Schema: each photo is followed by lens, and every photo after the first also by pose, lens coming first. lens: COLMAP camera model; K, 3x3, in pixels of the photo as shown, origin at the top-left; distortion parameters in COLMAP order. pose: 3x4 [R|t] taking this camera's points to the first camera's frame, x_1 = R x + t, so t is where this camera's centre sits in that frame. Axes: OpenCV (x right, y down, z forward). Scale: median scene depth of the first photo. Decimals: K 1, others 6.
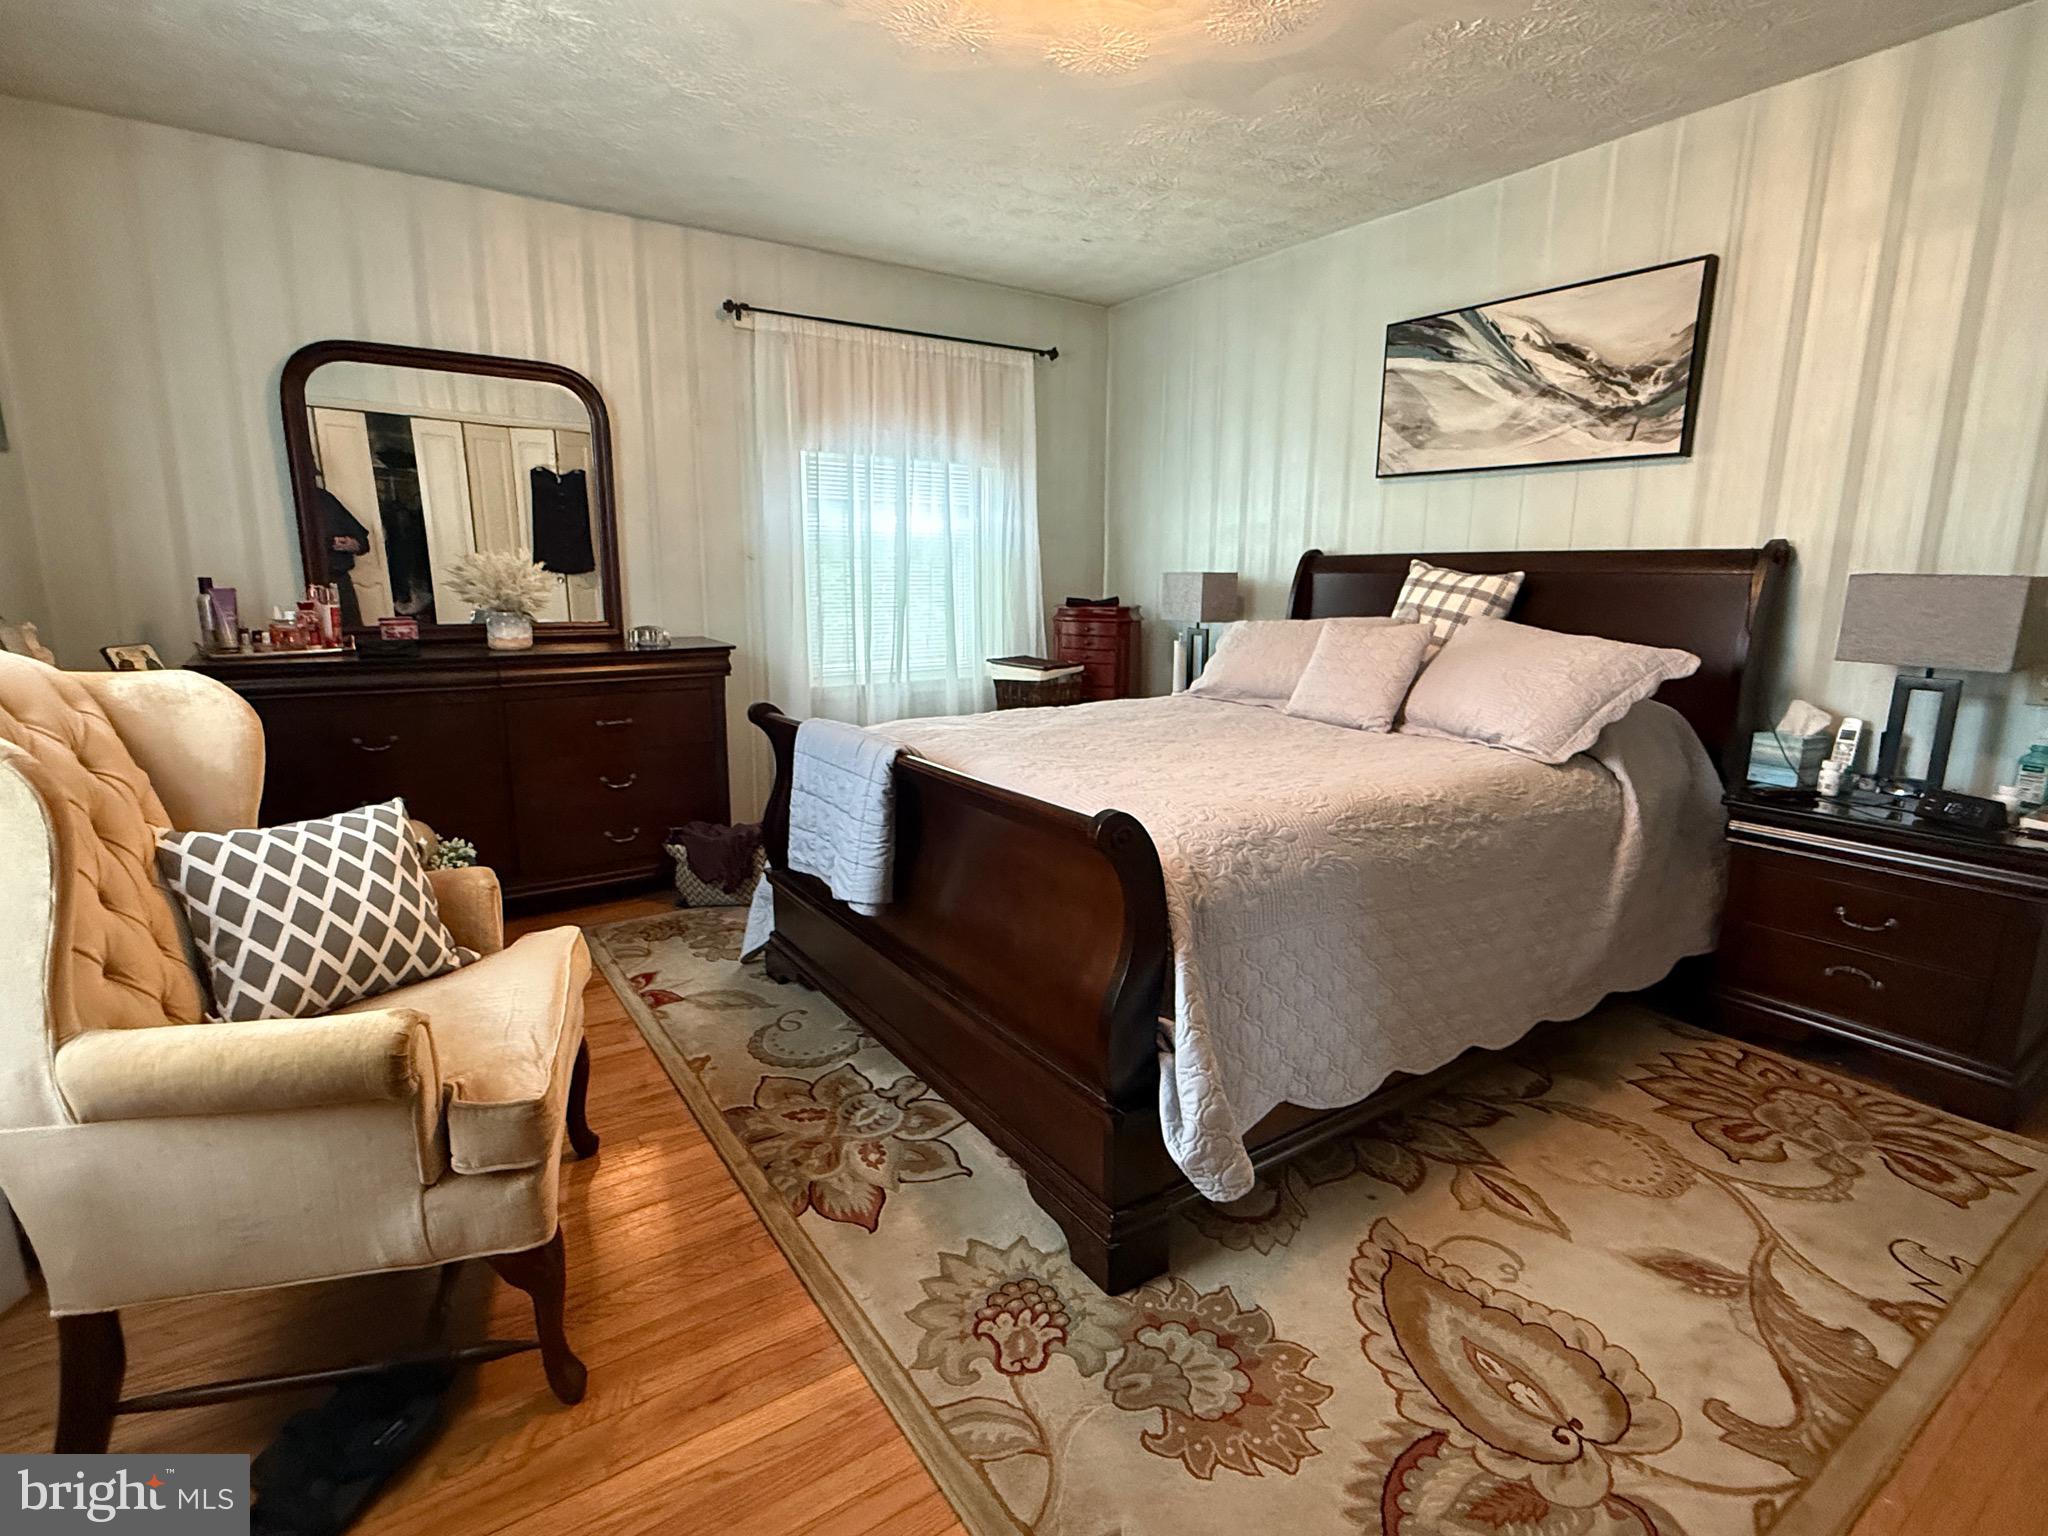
lens RADIAL K [[998.3, 0, 1024.5], [0, 998.3, 771.6], [0, 0, 1]] dist [0.003700, -0.002350]
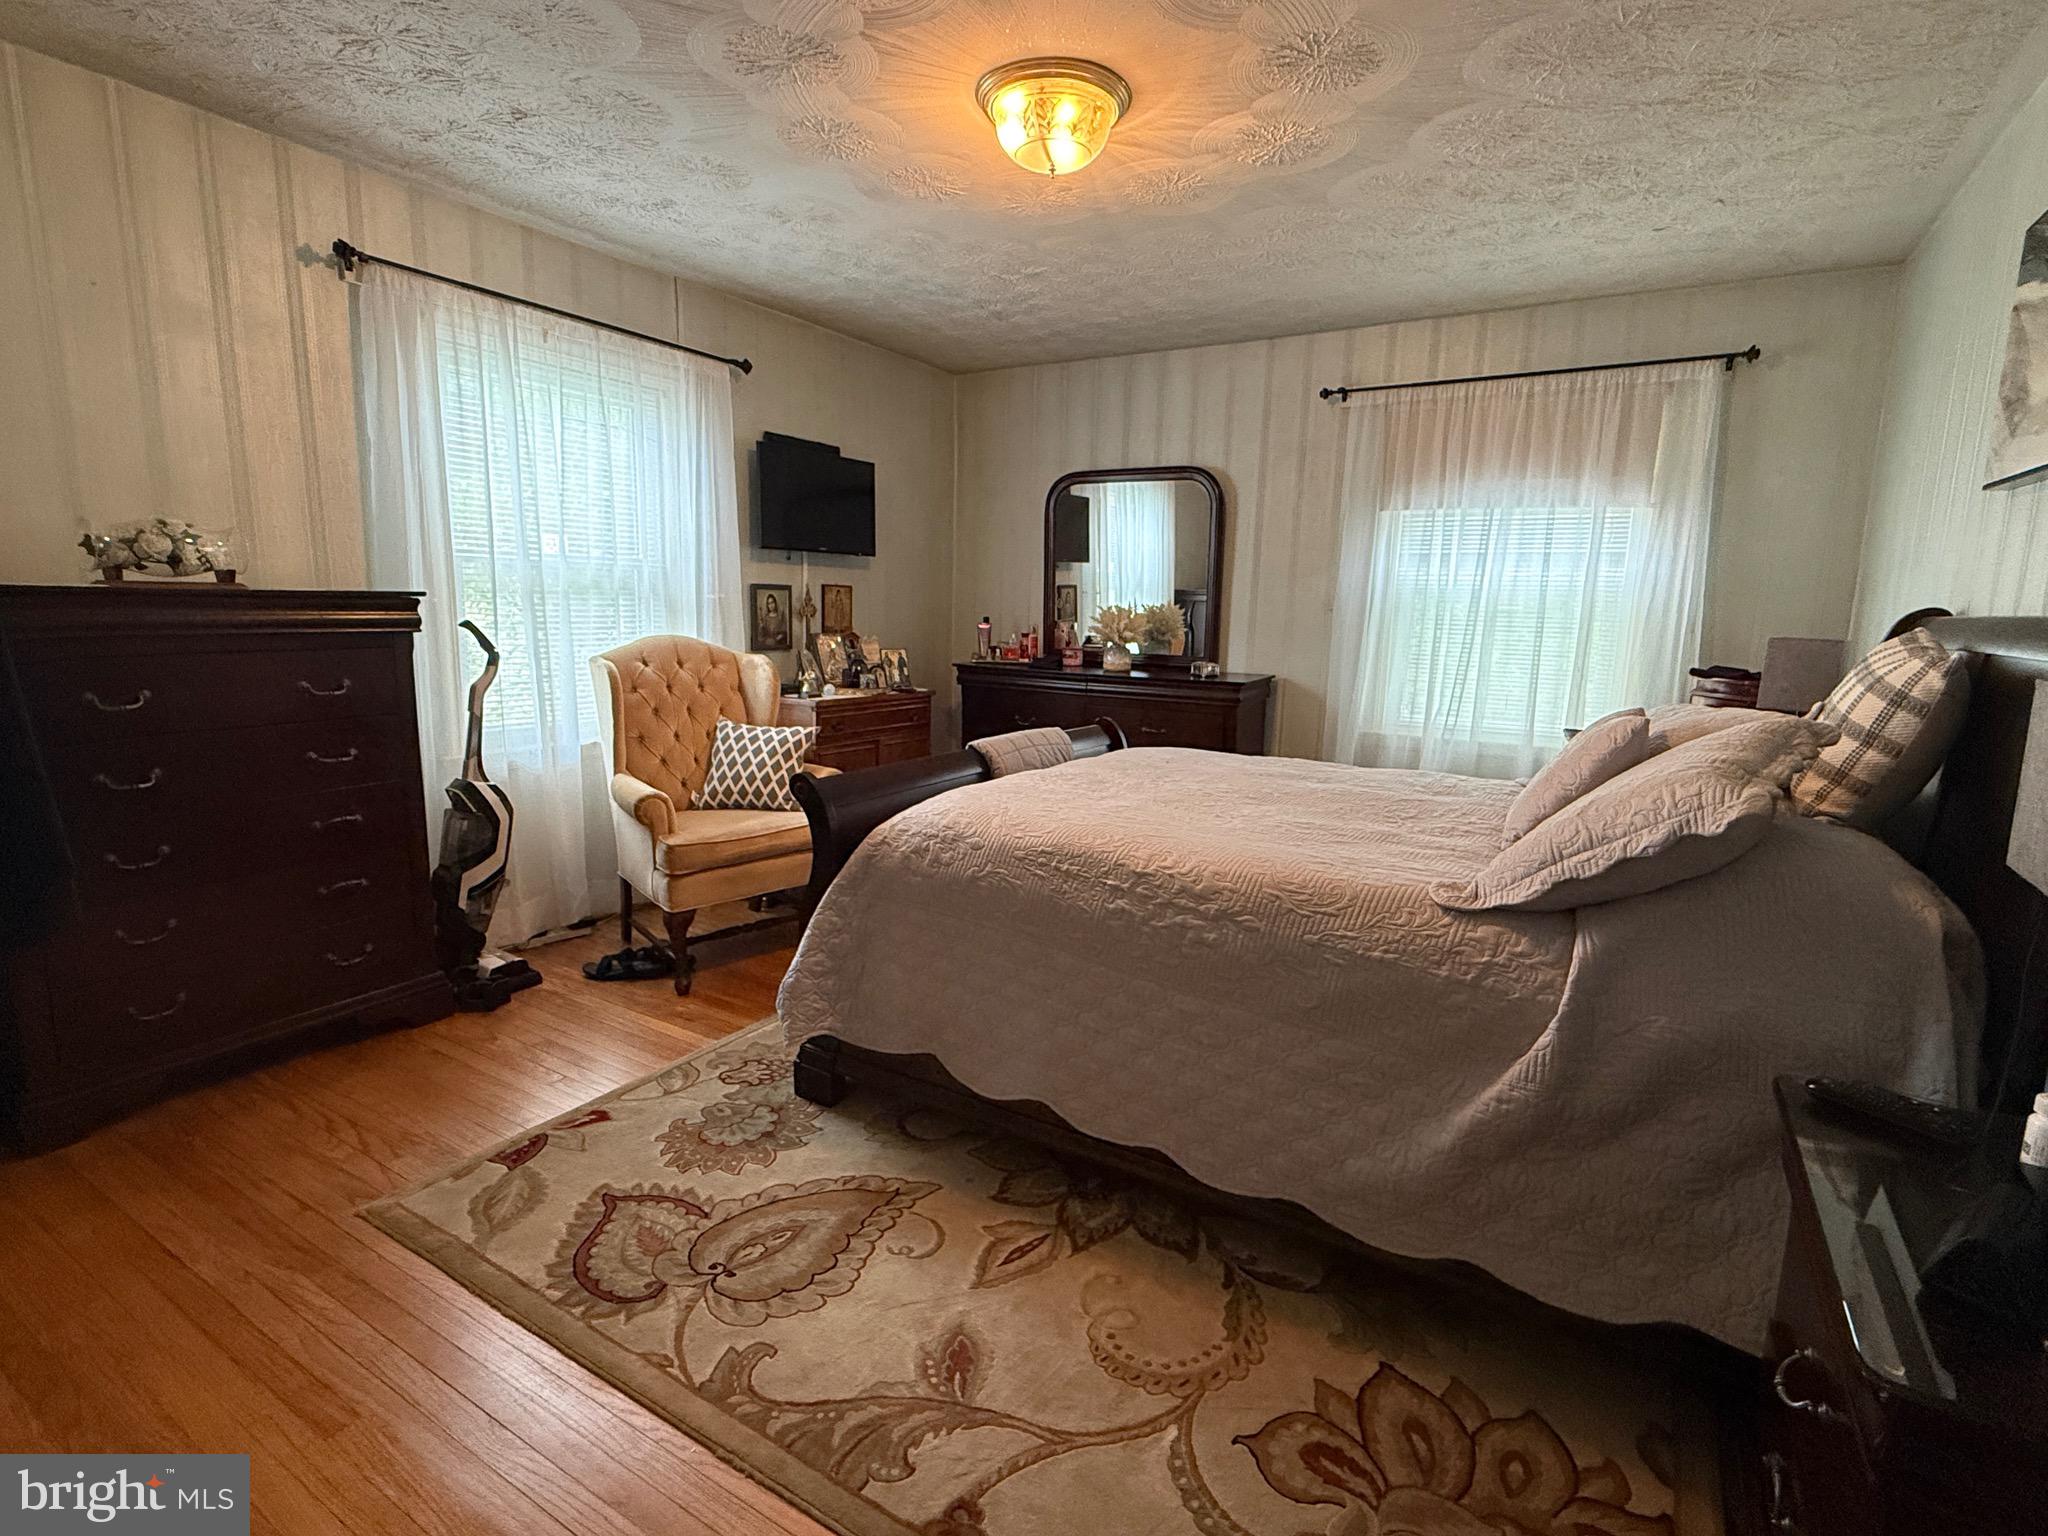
lens RADIAL K [[998.3, 0, 1024.8], [0, 998.3, 770.6], [0, 0, 1]] dist [0.003700, -0.002350]
pose [[0.409143, 0.158281, -0.898637, 1.271995], [-0.198518, 0.976691, 0.081645, -0.124984], [0.890613, 0.144991, 0.431028, 0.488253]]
